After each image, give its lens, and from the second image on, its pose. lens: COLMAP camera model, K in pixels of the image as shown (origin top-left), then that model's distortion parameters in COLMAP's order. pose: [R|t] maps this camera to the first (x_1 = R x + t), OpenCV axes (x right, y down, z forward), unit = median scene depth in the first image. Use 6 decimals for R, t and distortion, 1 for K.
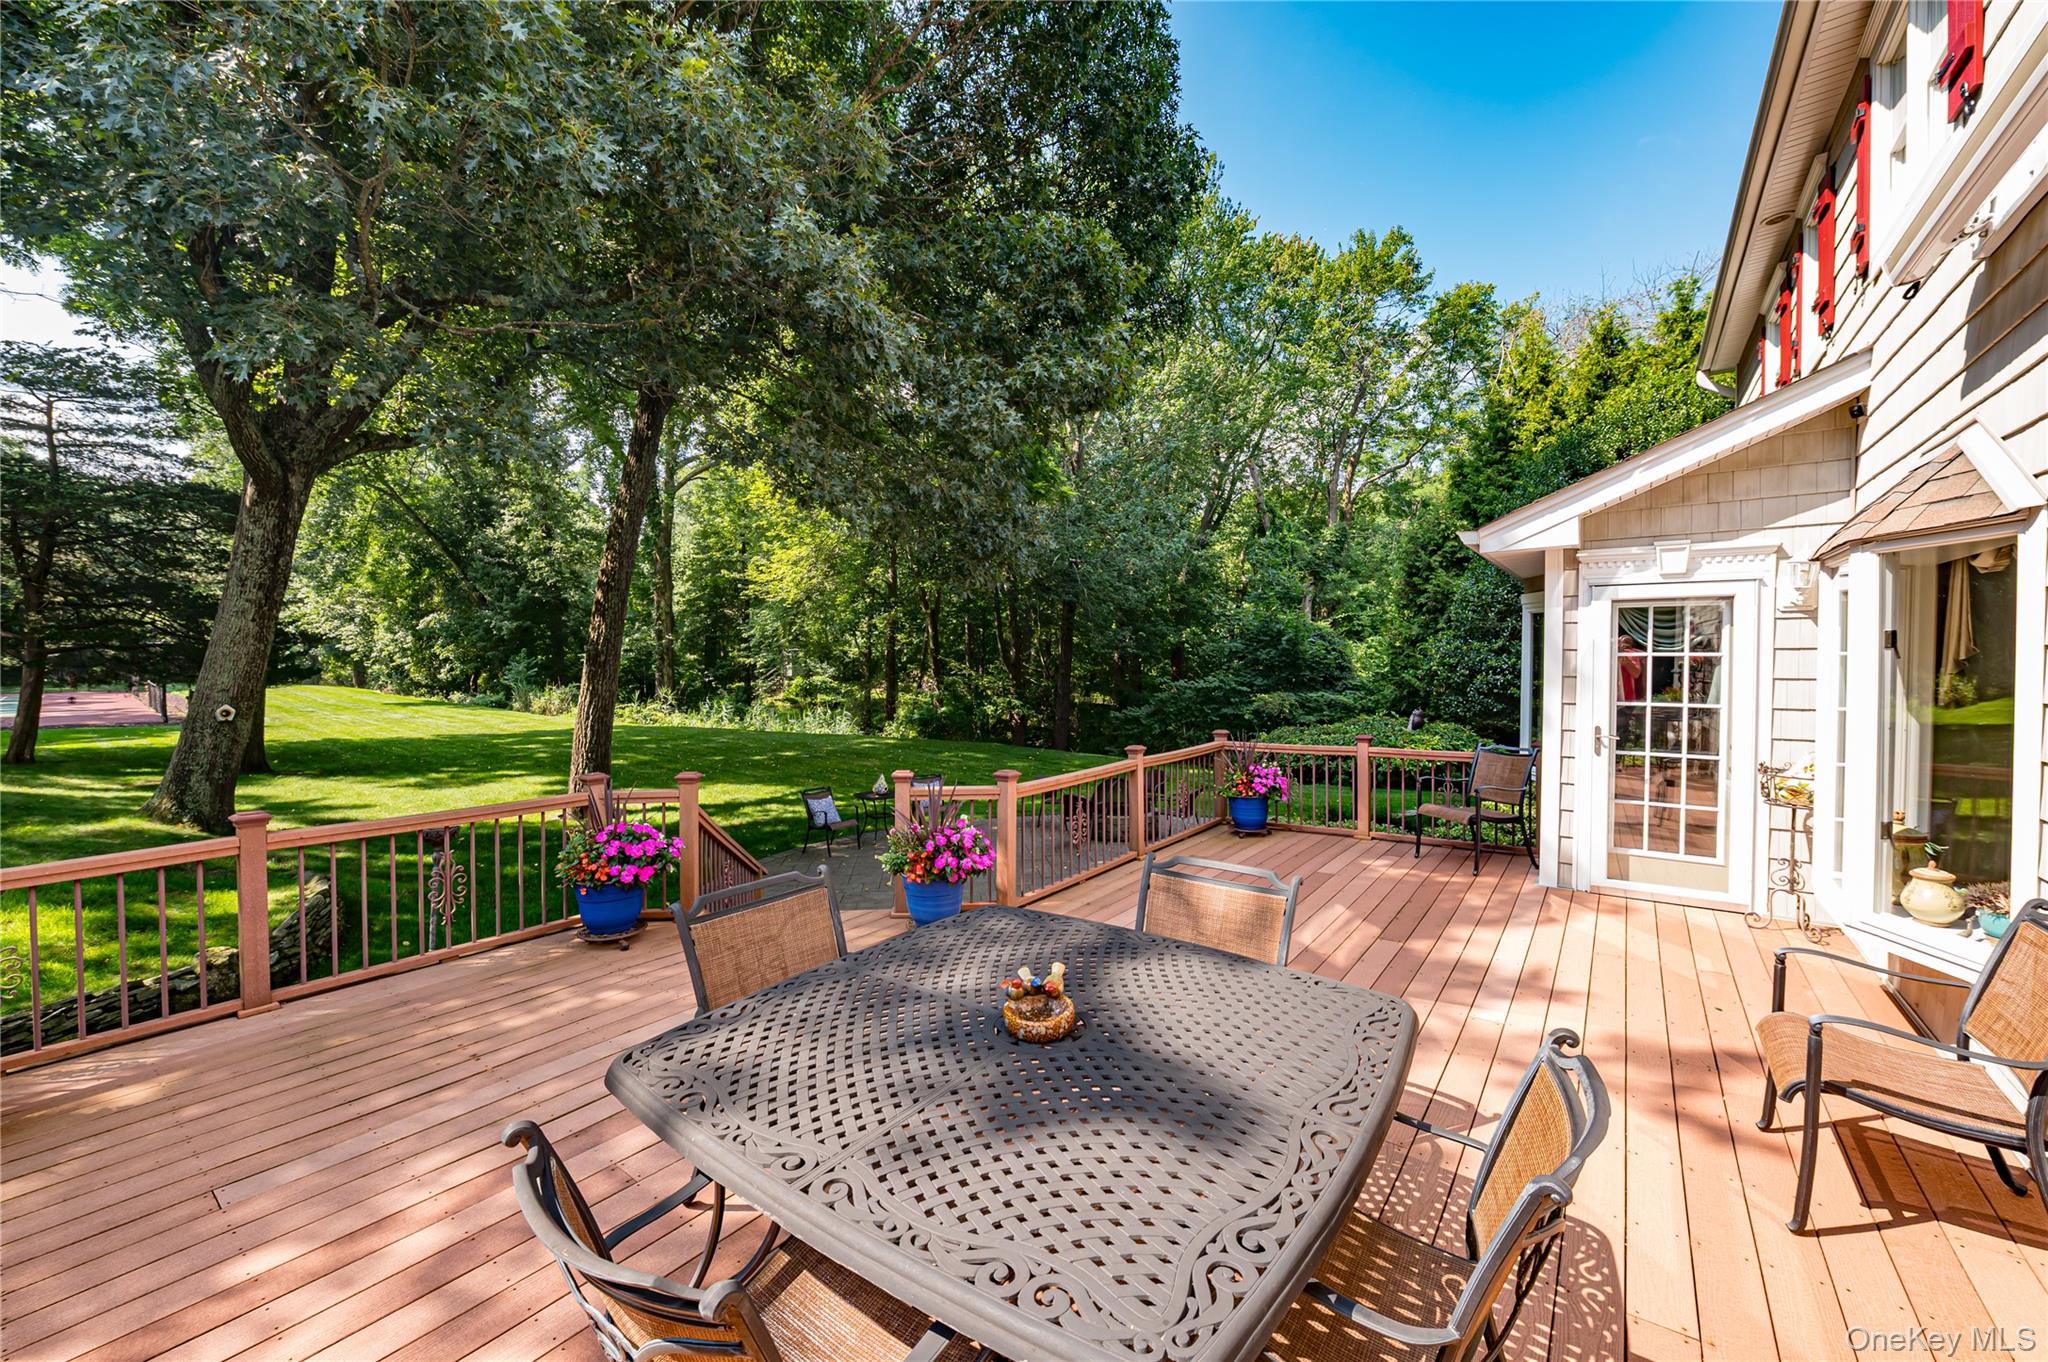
lens RADIAL K [[812.8, 0, 1022.6], [0, 812.8, 677.4], [0, 0, 1]] dist [-0.000868, 0.000182]
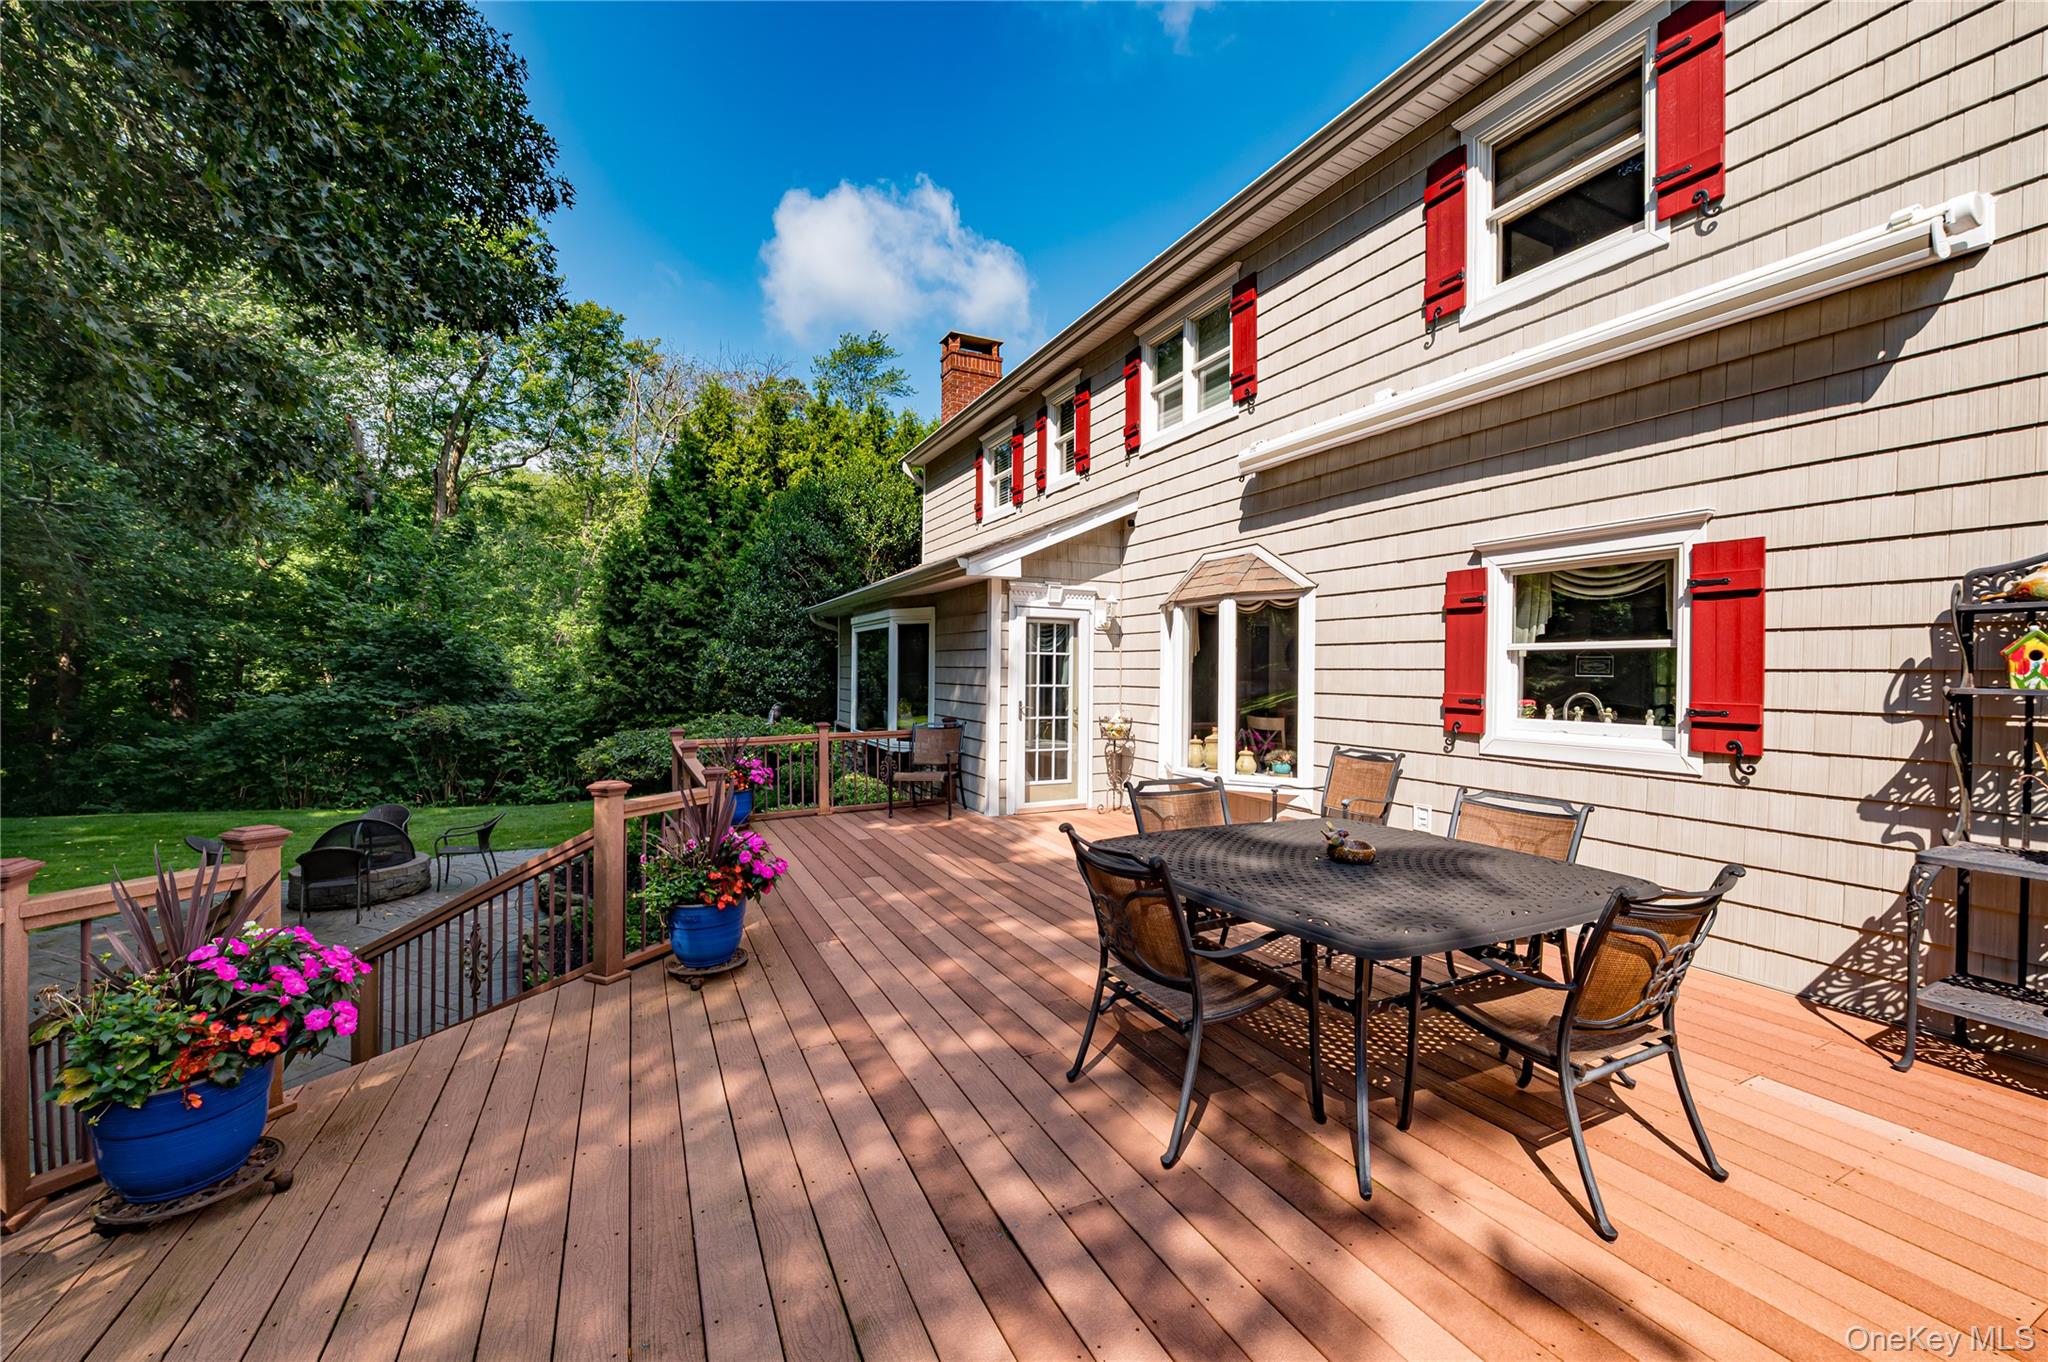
lens RADIAL K [[807.4, 0, 1041.4], [0, 807.4, 680.3], [0, 0, 1]] dist [-0.010944, -0.000055]
pose [[0.445711, -0.001085, 0.895176, -0.193983], [0.017288, 0.999823, -0.007396, 0.011075], [-0.895010, 0.018773, 0.445651, 0.100693]]
